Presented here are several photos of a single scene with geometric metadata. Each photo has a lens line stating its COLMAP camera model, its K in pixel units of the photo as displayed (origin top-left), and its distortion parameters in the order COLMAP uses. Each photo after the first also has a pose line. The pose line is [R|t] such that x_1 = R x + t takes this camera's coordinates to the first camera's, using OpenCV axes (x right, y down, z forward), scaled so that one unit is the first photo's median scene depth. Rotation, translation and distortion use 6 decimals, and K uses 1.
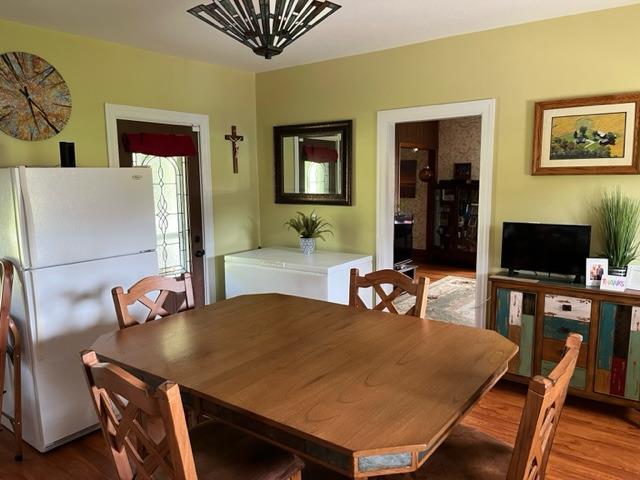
lens RADIAL K [[488.6, 0, 320.8], [0, 488.6, 242.4], [0, 0, 1]] dist [0.046778, -0.071761]
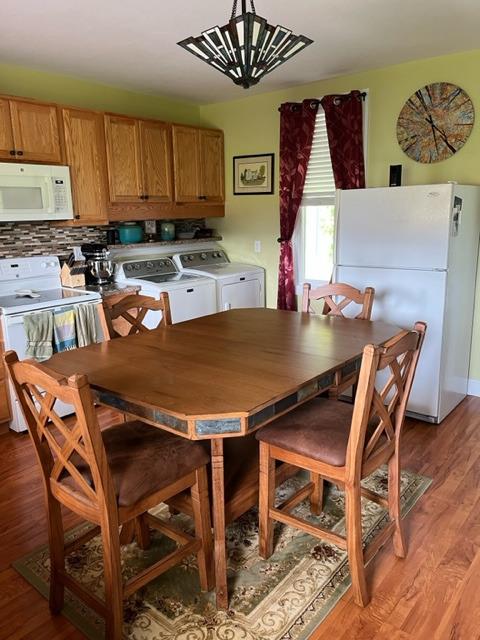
lens RADIAL K [[488.6, 0, 240.9], [0, 488.6, 318.8], [0, 0, 1]] dist [0.046778, -0.071761]
pose [[-0.048090, 0.220249, -0.974257, 0.635469], [-0.117189, 0.967405, 0.224485, -0.061252], [0.991945, 0.124968, -0.020712, 0.633482]]
